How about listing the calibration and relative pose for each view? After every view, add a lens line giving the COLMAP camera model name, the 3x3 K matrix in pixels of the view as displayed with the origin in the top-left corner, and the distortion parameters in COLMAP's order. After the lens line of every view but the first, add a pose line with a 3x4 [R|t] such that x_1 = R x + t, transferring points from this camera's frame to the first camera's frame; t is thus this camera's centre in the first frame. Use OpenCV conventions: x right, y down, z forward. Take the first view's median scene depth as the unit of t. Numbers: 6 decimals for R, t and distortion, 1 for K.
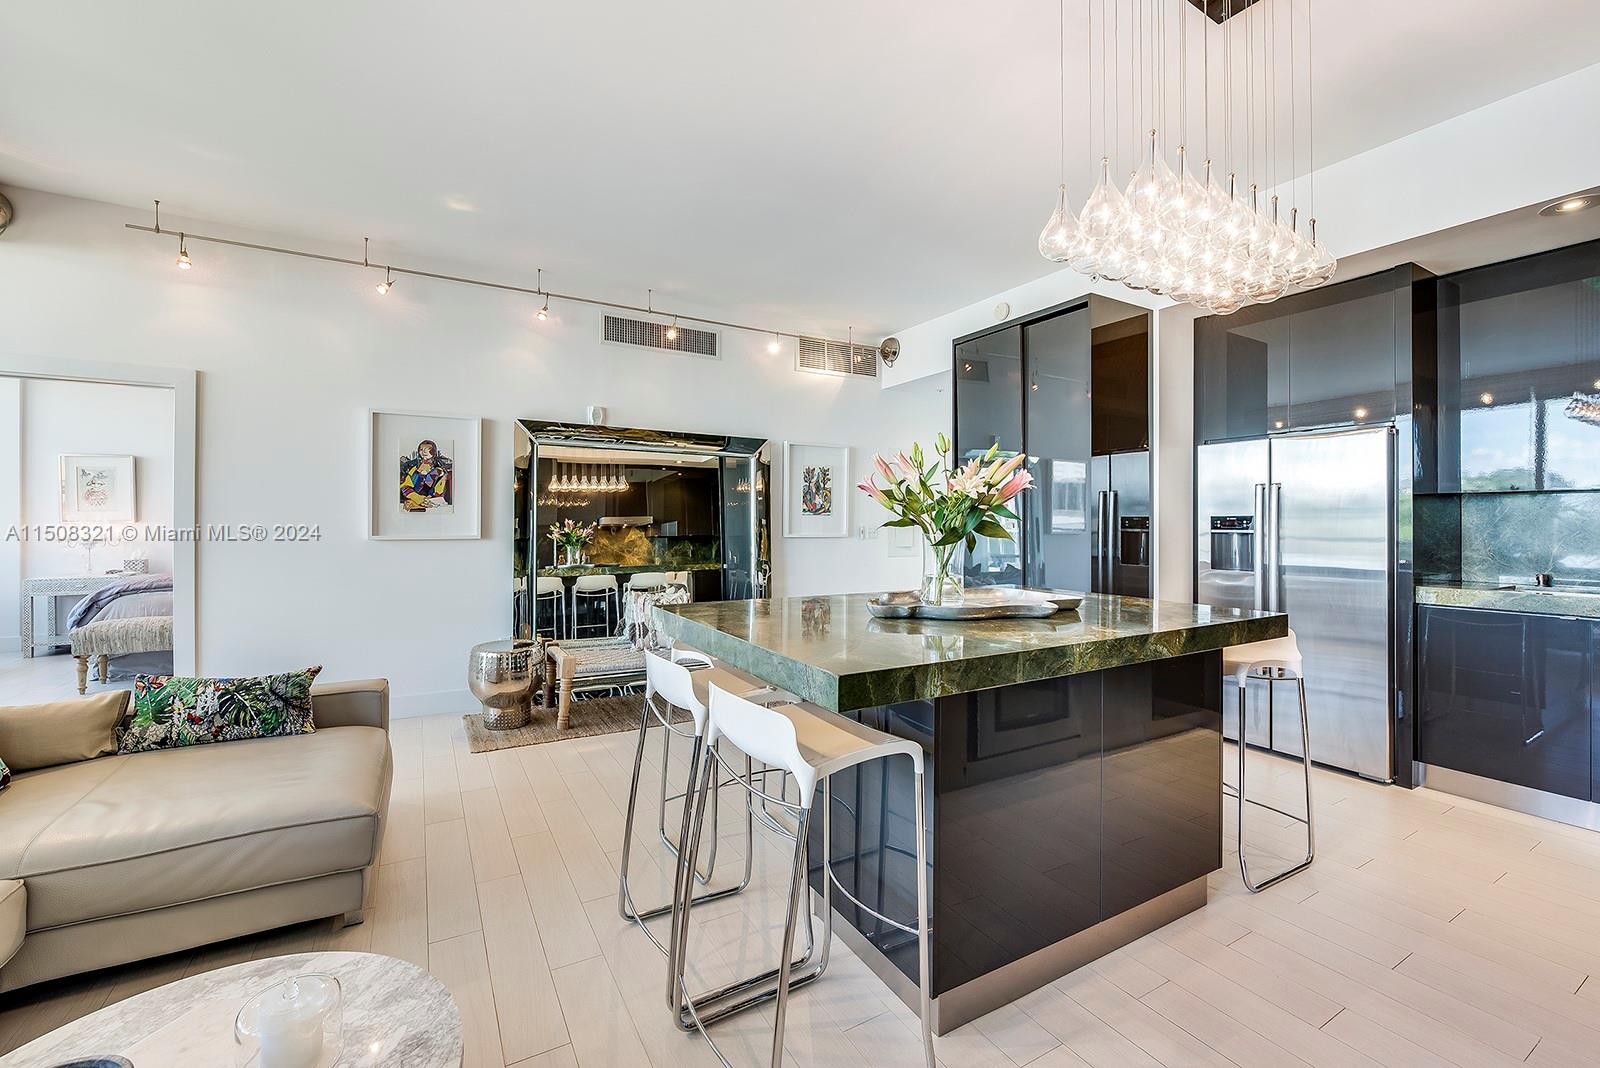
lens RADIAL K [[665.0, 0, 800.0], [0, 665.0, 534.0], [0, 0, 1]] dist [0.000611, -0.000055]
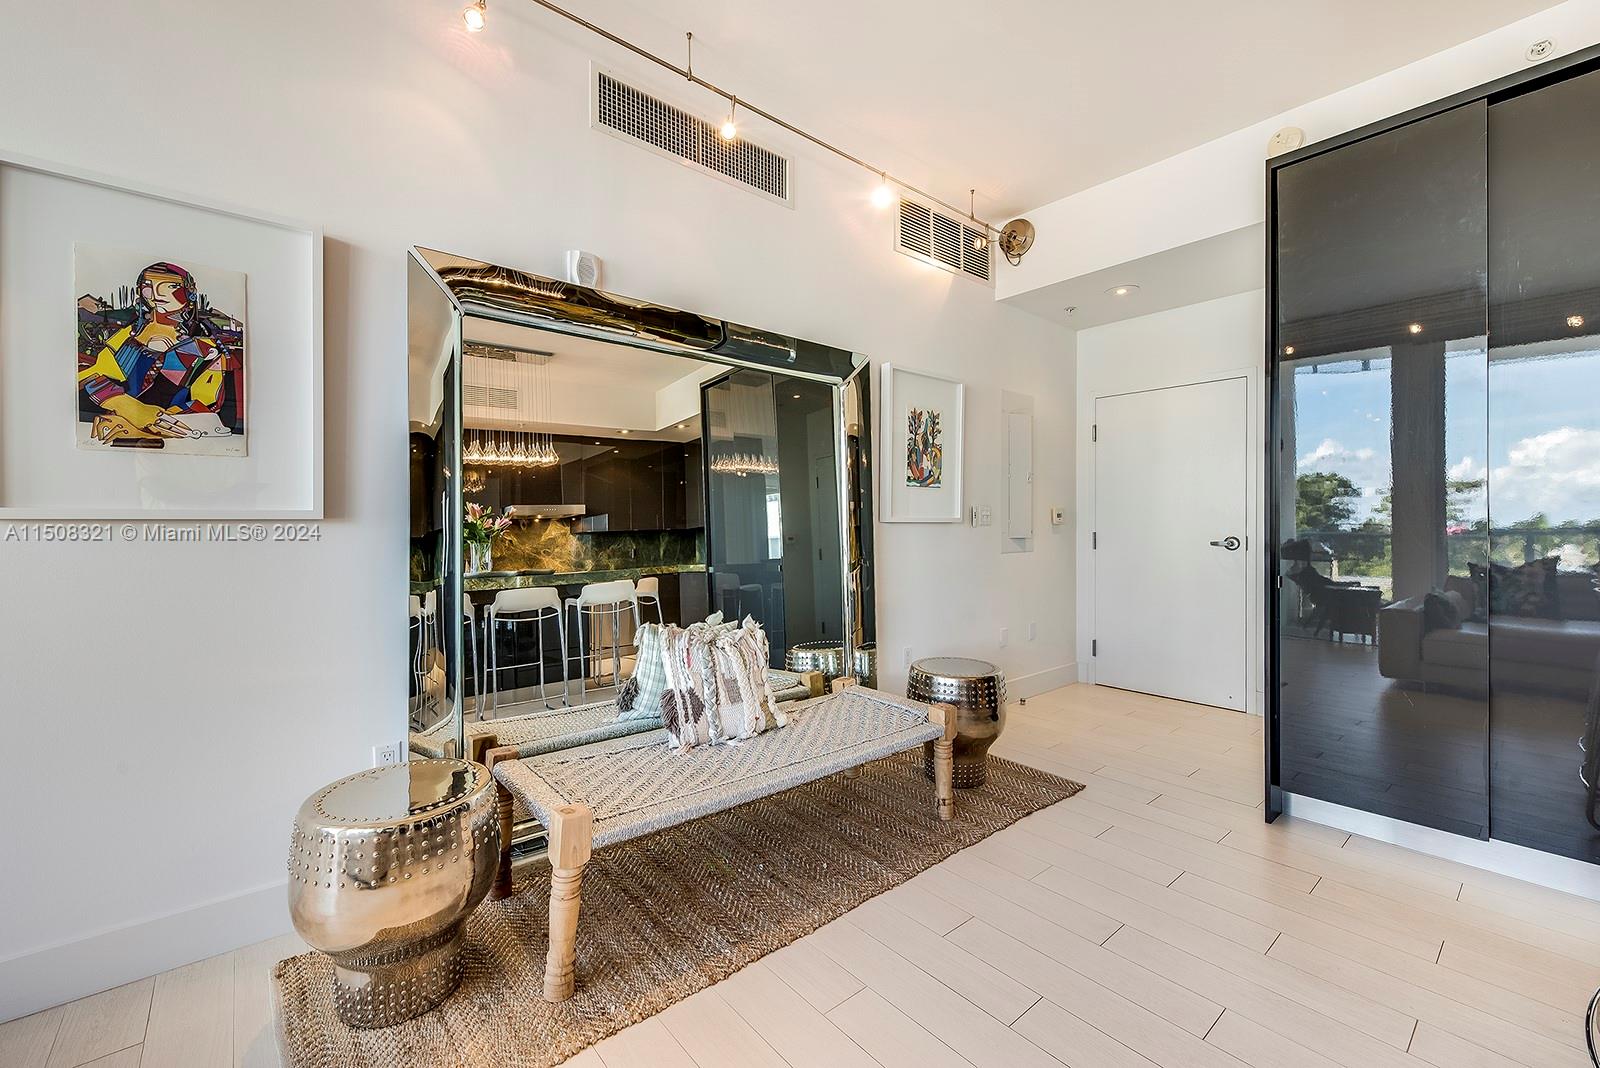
lens RADIAL K [[646.8, 0, 805.7], [0, 646.8, 535.5], [0, 0, 1]] dist [-0.008701, 0.000598]
pose [[0.982681, -0.009766, 0.185048, -0.237795], [0.009398, 0.999952, 0.002863, 0.017430], [-0.185067, -0.001075, 0.982725, 0.505164]]
